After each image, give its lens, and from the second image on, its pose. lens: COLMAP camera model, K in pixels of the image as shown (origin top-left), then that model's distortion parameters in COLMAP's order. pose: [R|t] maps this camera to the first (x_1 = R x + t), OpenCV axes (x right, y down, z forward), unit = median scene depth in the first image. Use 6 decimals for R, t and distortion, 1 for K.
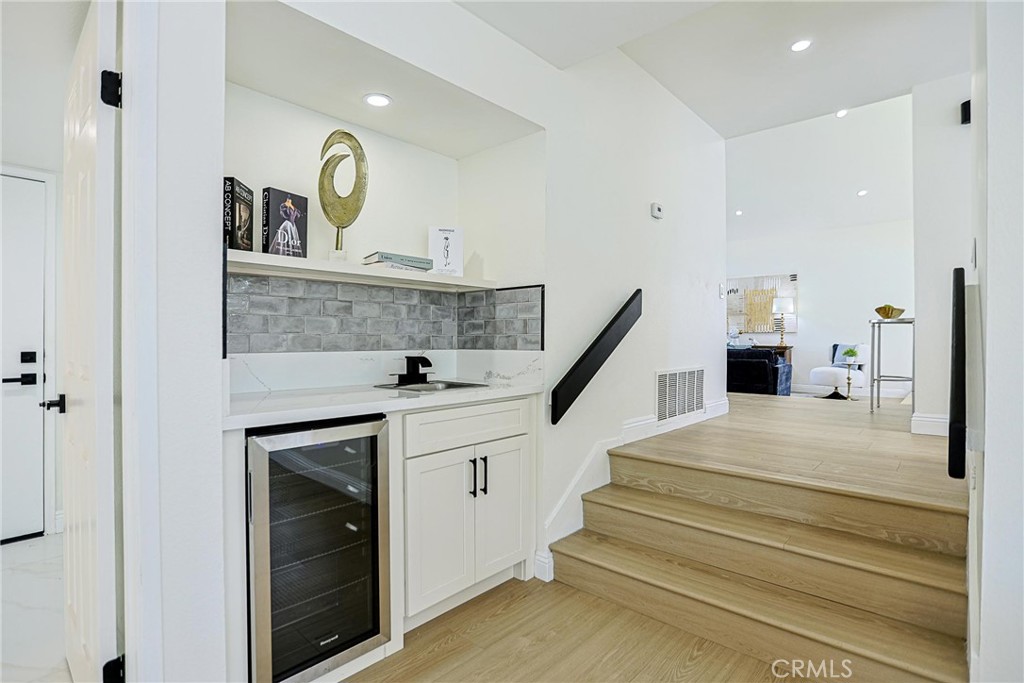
lens RADIAL K [[494.3, 0, 508.9], [0, 494.3, 341.8], [0, 0, 1]] dist [-0.038194, 0.000390]
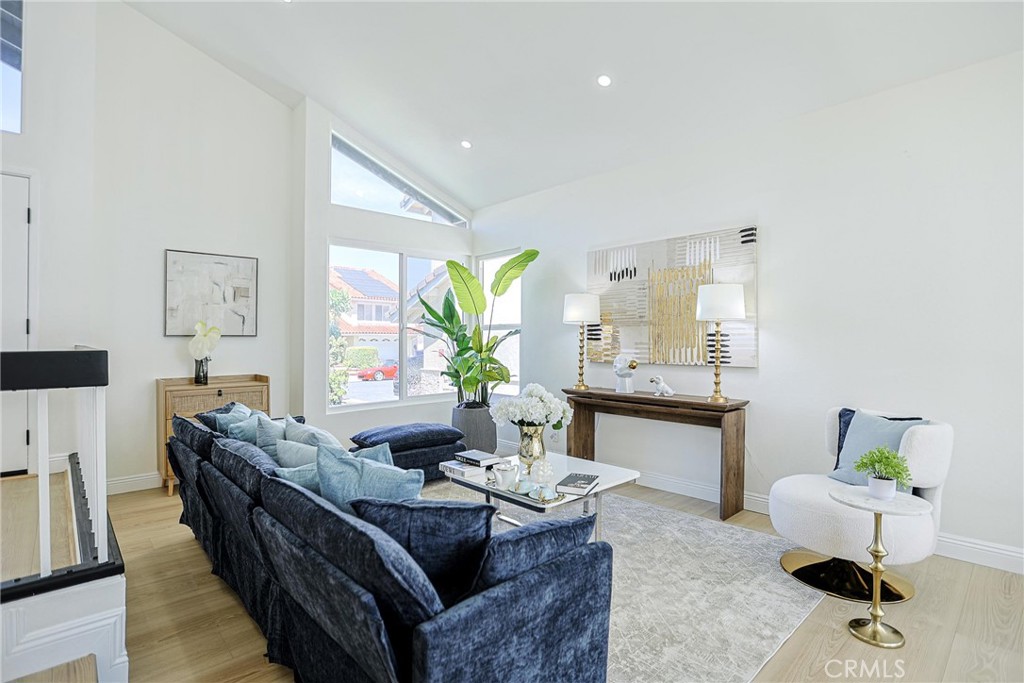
lens RADIAL K [[494.3, 0, 516.5], [0, 494.3, 339.6], [0, 0, 1]] dist [-0.038194, 0.000390]
pose [[0.997837, 0.001840, -0.065713, 0.413191], [-0.002663, 0.999919, -0.012447, -0.037115], [0.065685, 0.012595, 0.997761, 0.571362]]
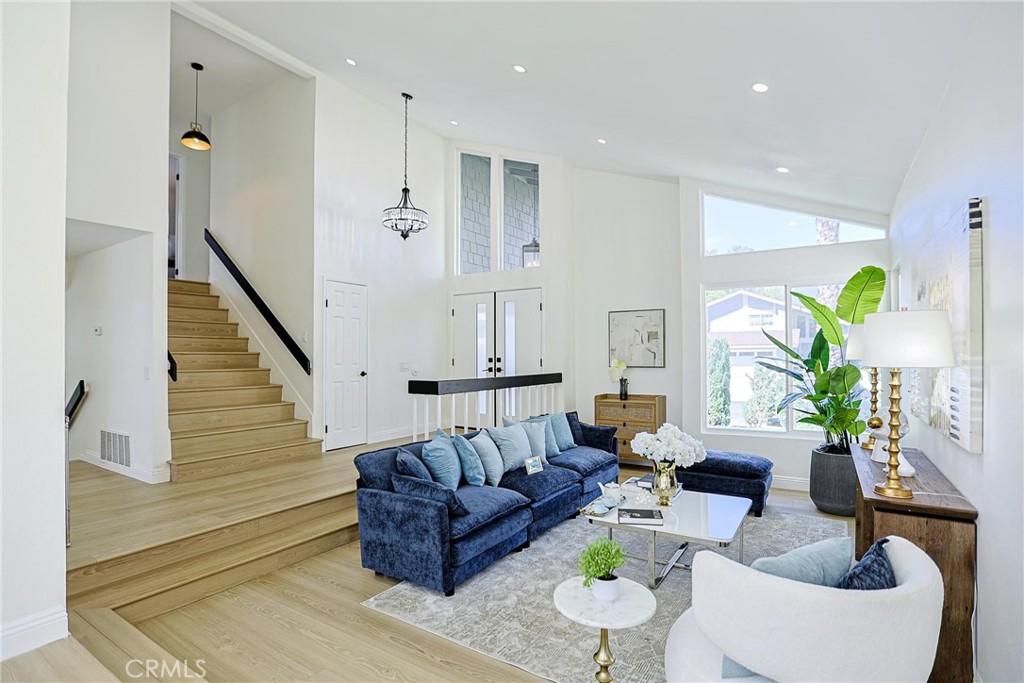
lens RADIAL K [[494.3, 0, 513.4], [0, 494.3, 349.2], [0, 0, 1]] dist [-0.038194, 0.000390]
pose [[0.179162, -0.009539, -0.983773, 0.710186], [0.000784, 0.999954, -0.009554, -0.061519], [0.983819, 0.000940, 0.179161, 0.711637]]
